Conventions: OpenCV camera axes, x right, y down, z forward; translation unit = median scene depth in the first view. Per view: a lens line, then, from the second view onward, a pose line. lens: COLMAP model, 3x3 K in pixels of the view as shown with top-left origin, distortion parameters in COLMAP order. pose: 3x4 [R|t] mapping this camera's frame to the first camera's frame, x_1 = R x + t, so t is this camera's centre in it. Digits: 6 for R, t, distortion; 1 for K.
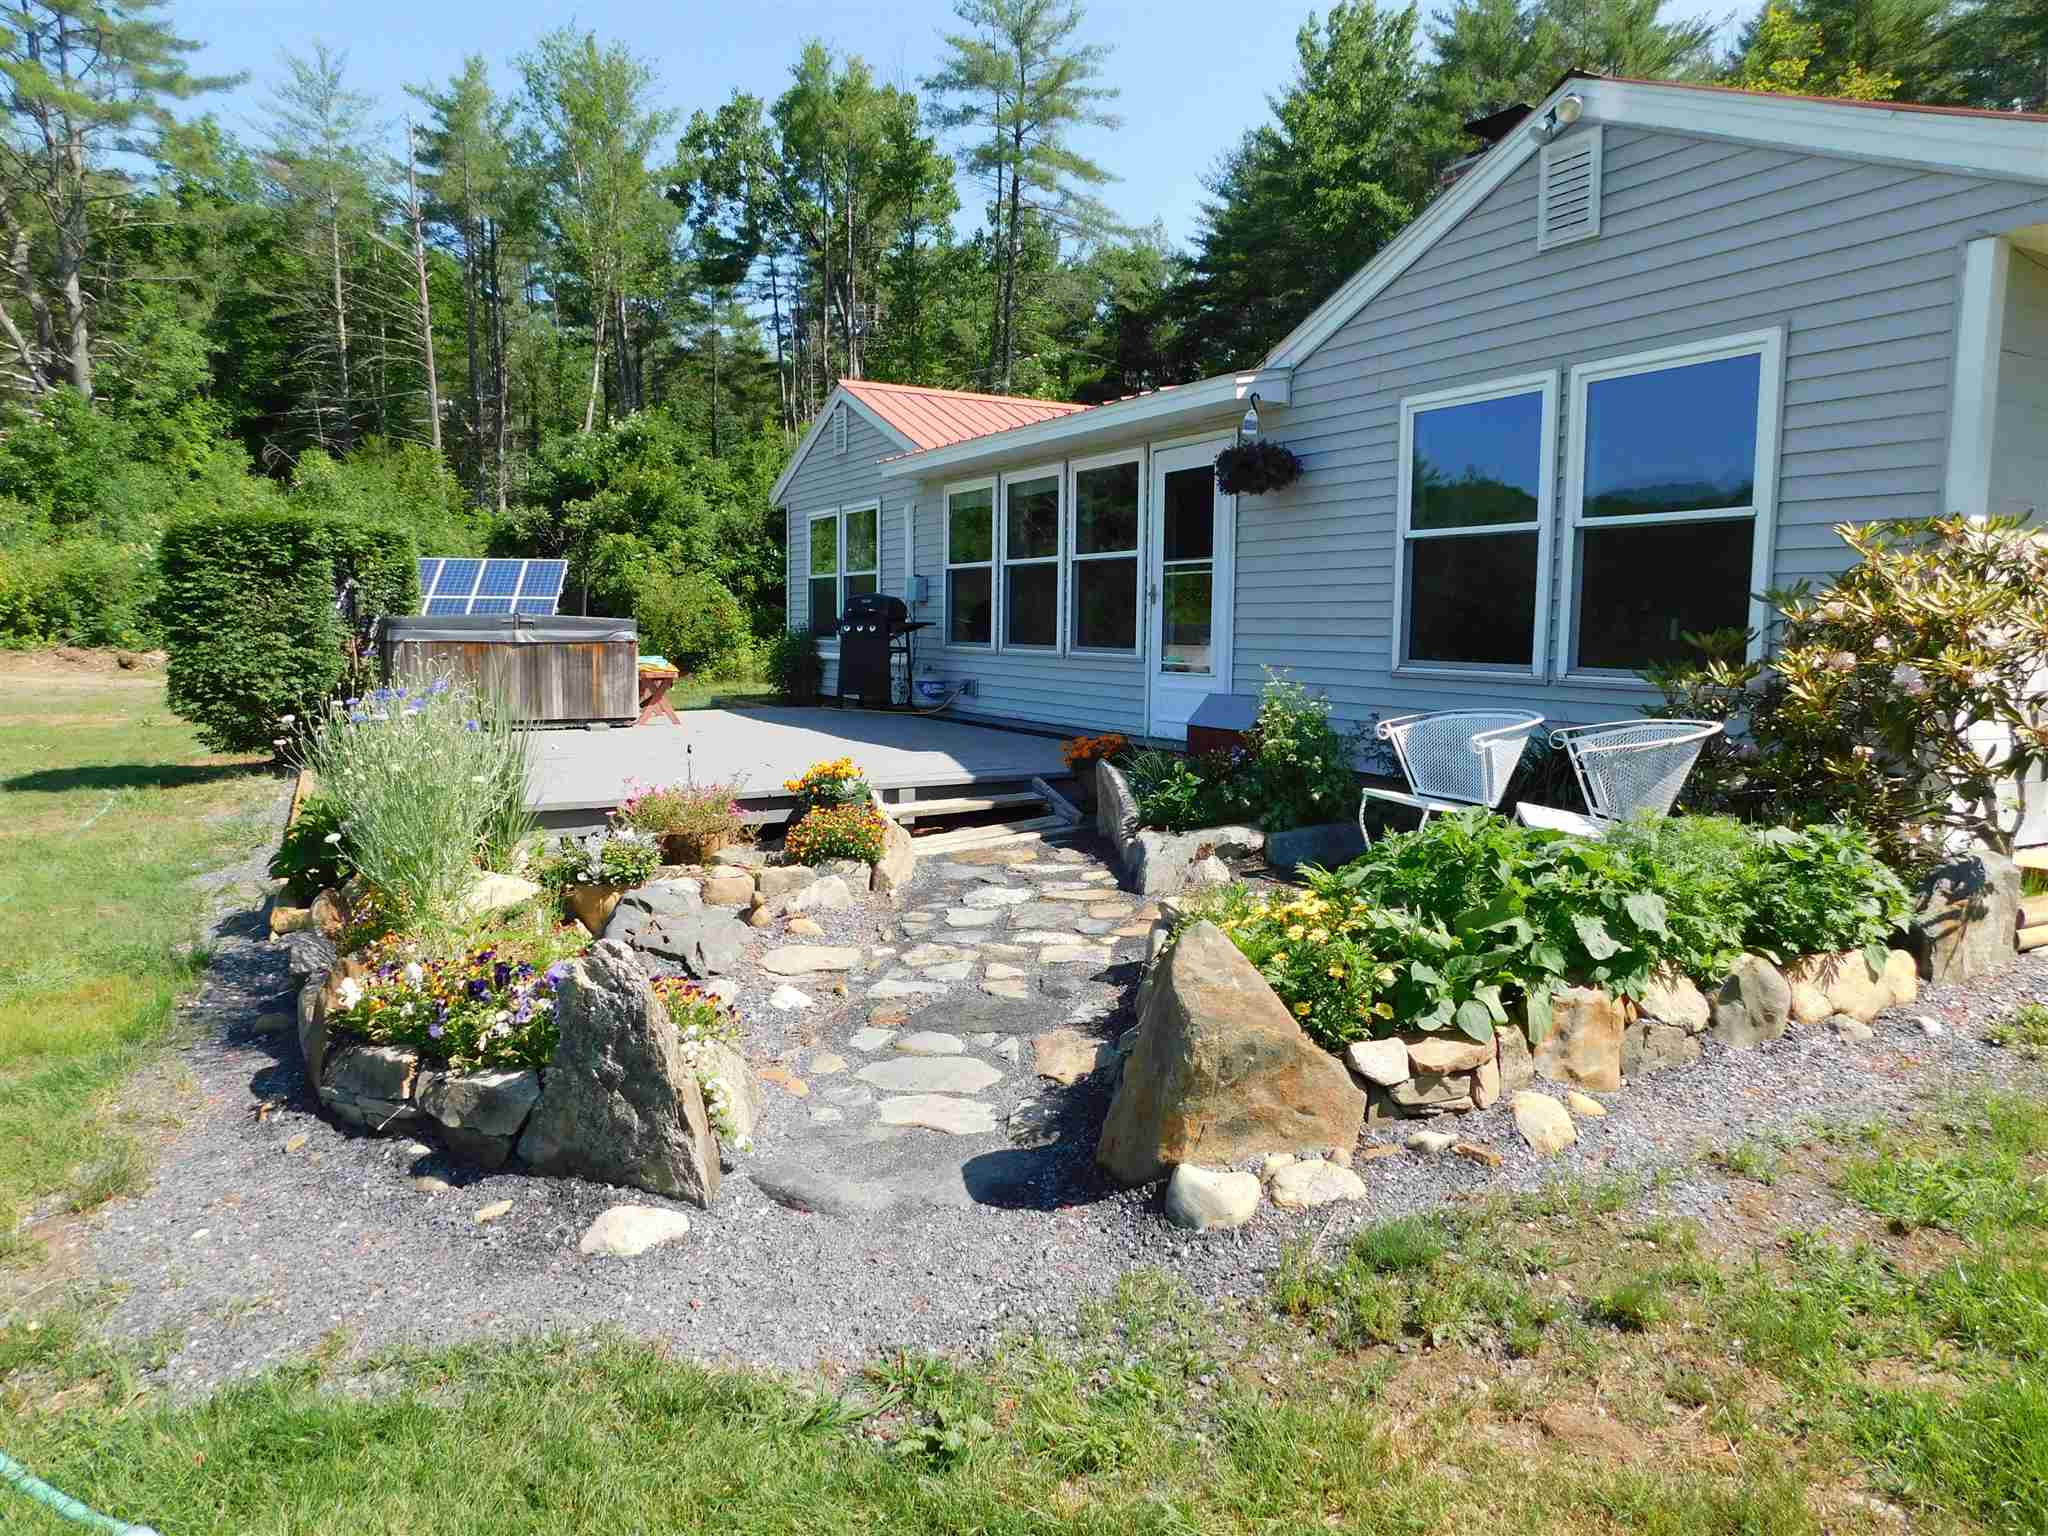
lens RADIAL K [[1354.3, 0, 1036.1], [0, 1354.3, 763.7], [0, 0, 1]] dist [-0.066961, 0.051281]
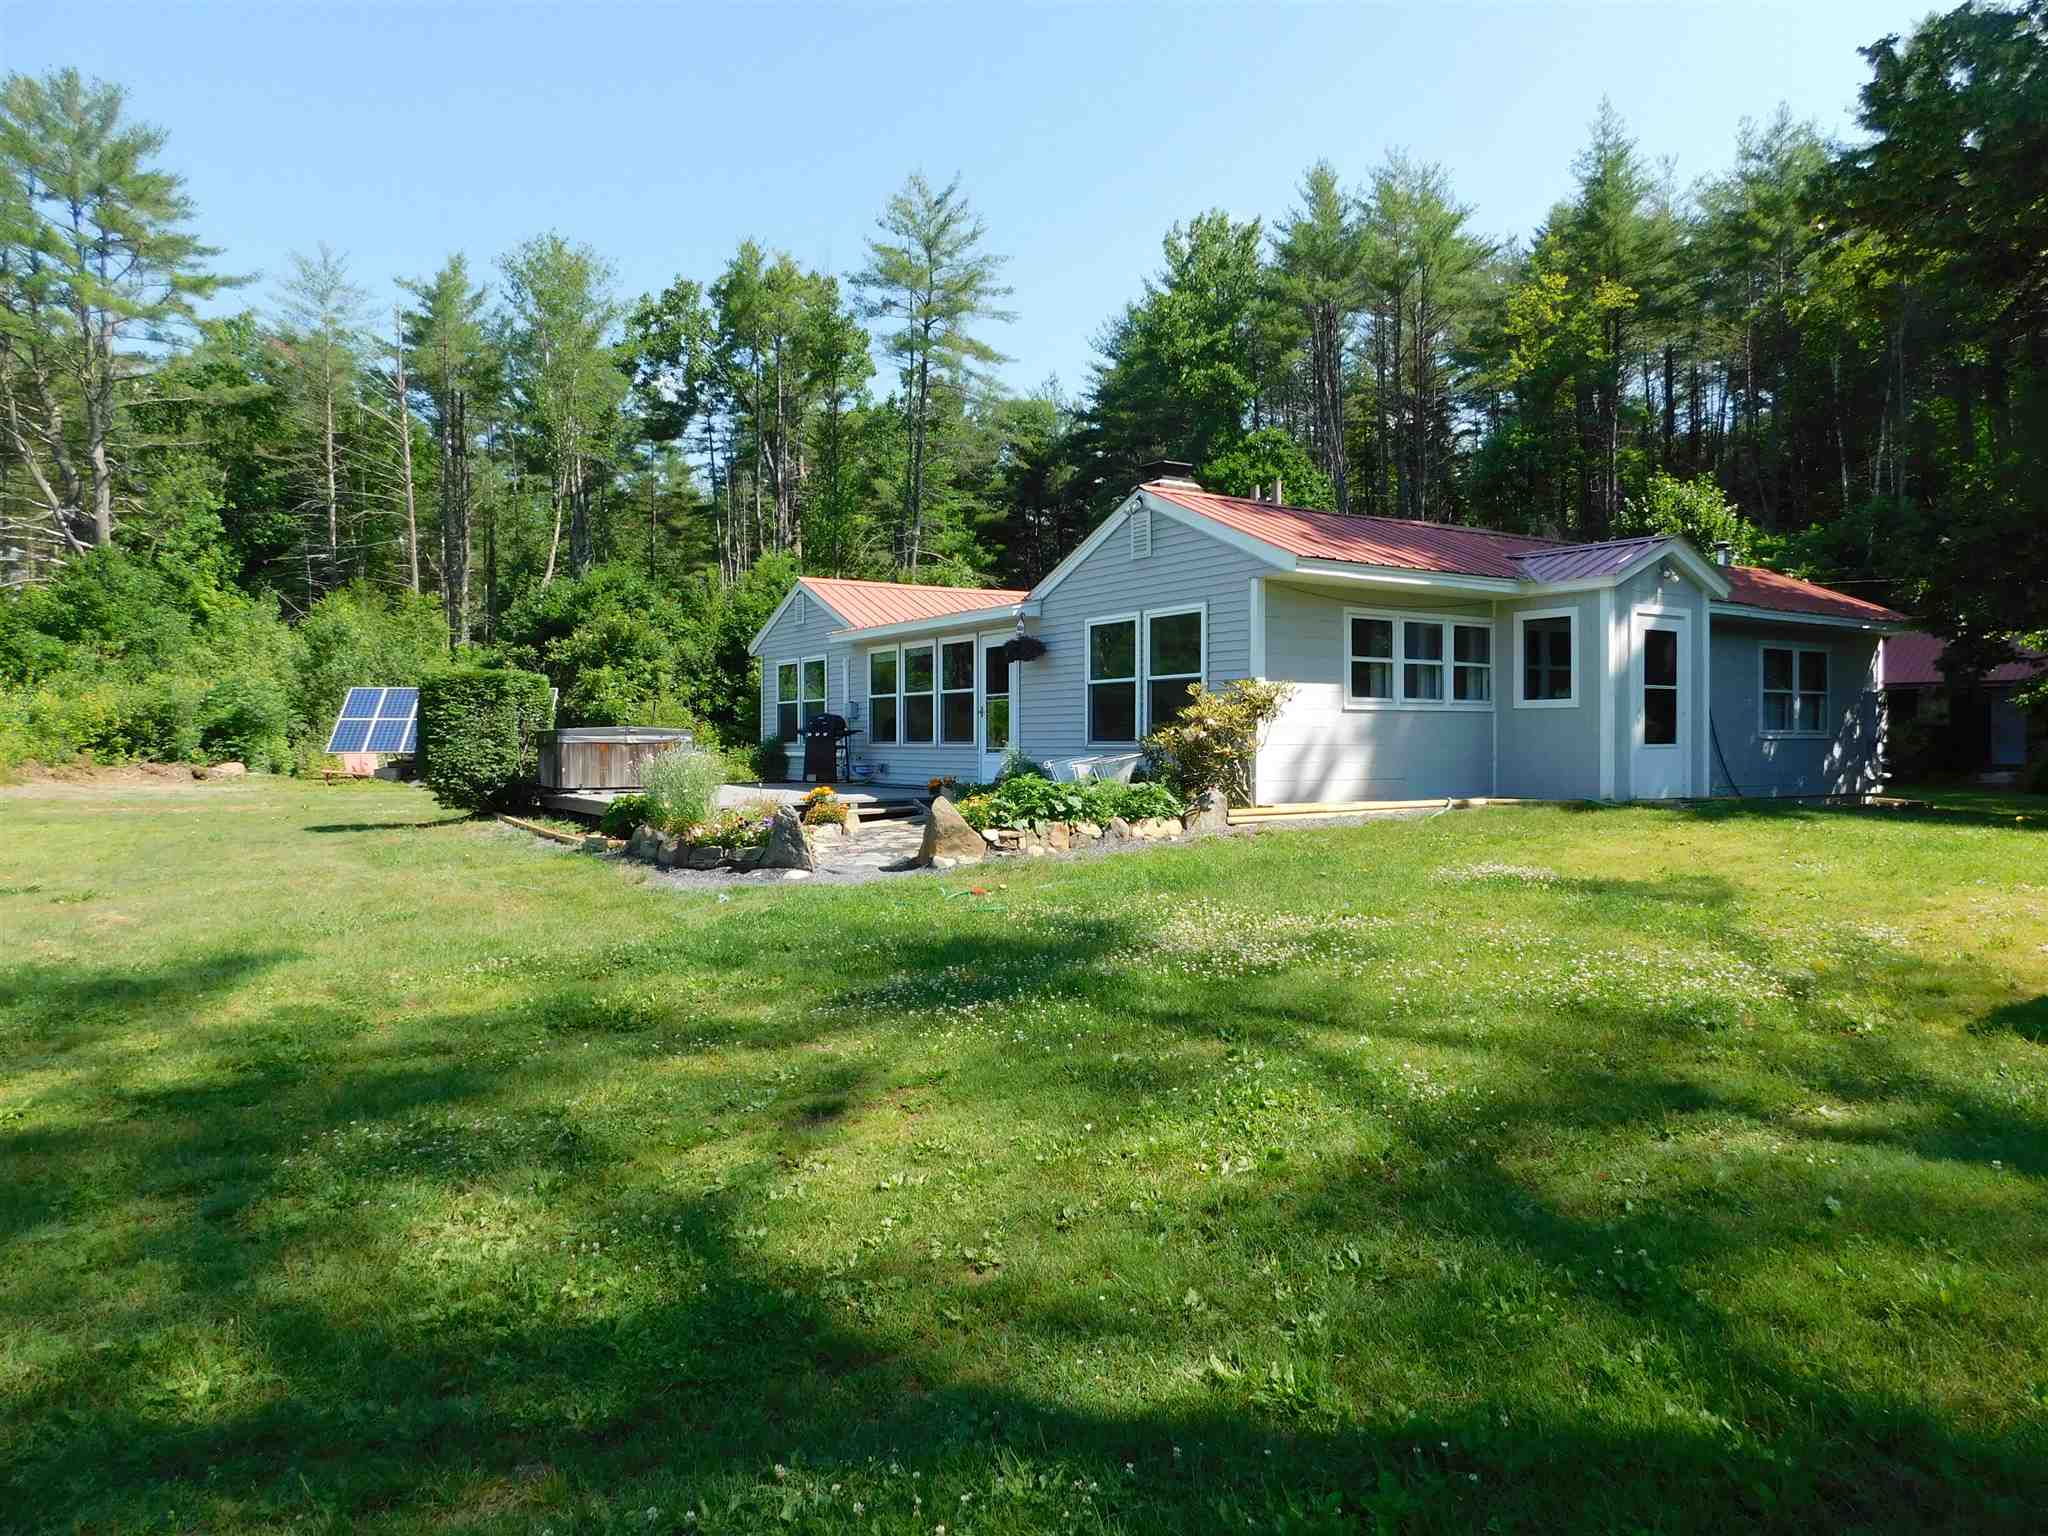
lens RADIAL K [[1354.3, 0, 1036.6], [0, 1354.3, 753.2], [0, 0, 1]] dist [-0.066961, 0.051281]
pose [[0.998142, -0.013315, 0.059463, 0.034039], [0.018850, 0.995439, -0.093522, 0.073354], [-0.057946, 0.094469, 0.993840, -0.584547]]
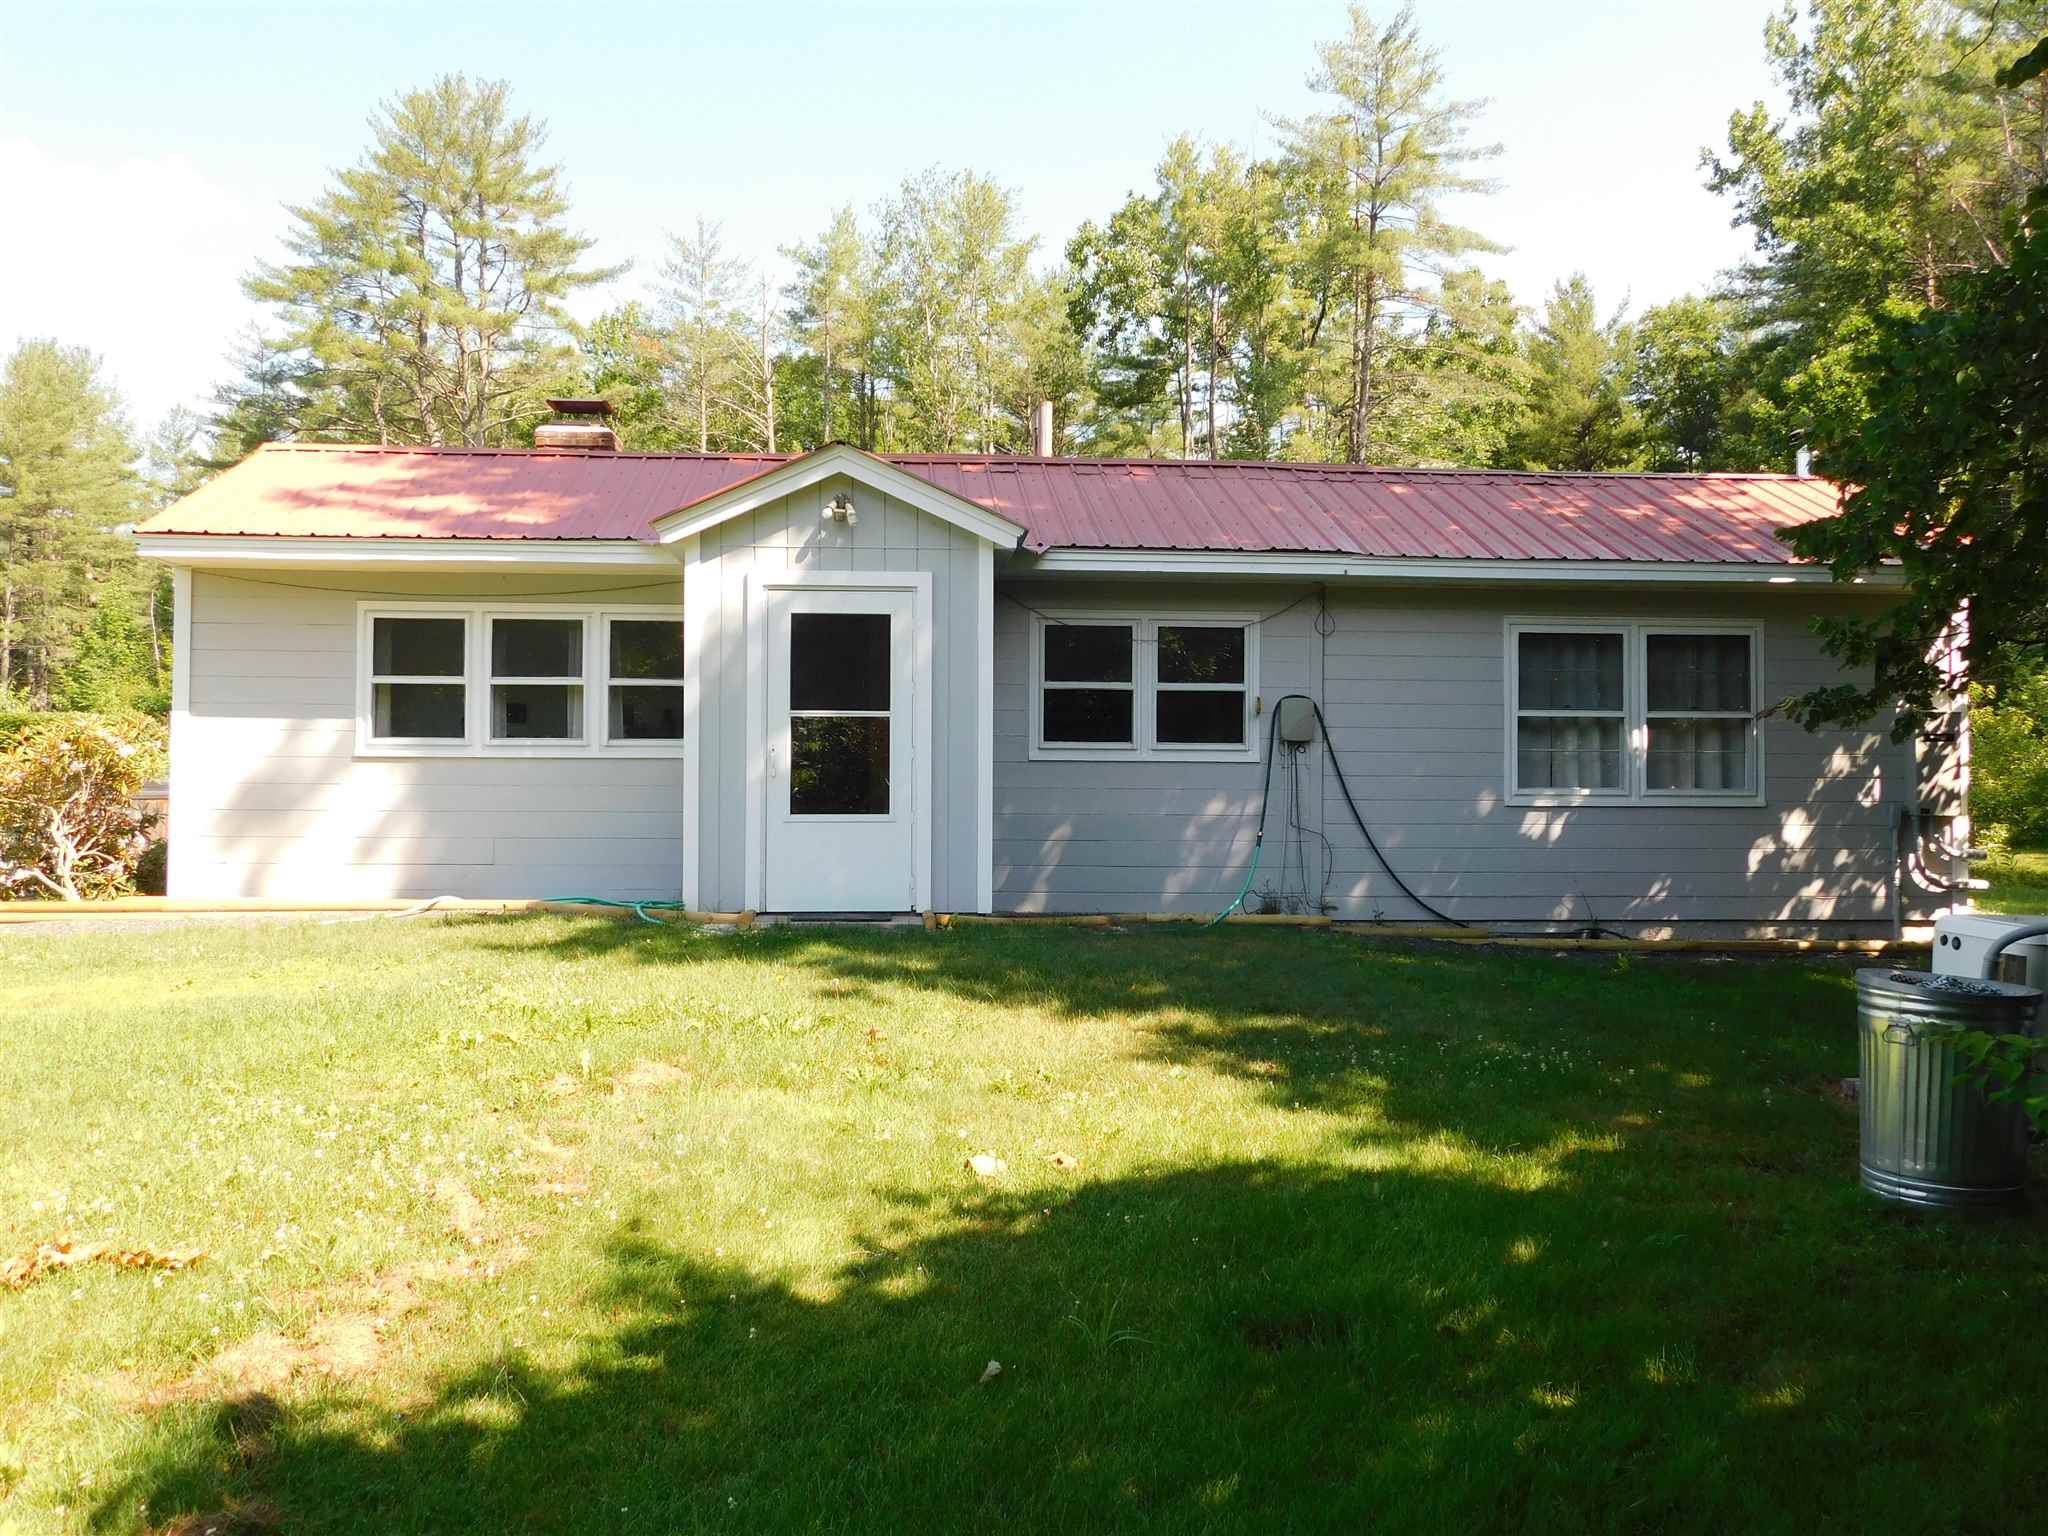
lens RADIAL K [[1757.0, 0, 1025.1], [0, 1757.0, 764.7], [0, 0, 1]] dist [-0.004397, 0.017281]
pose [[0.908815, -0.012555, -0.417010, 0.972123], [-0.036945, 0.993198, -0.110419, 0.037379], [0.415560, 0.115757, 0.902170, -0.240247]]
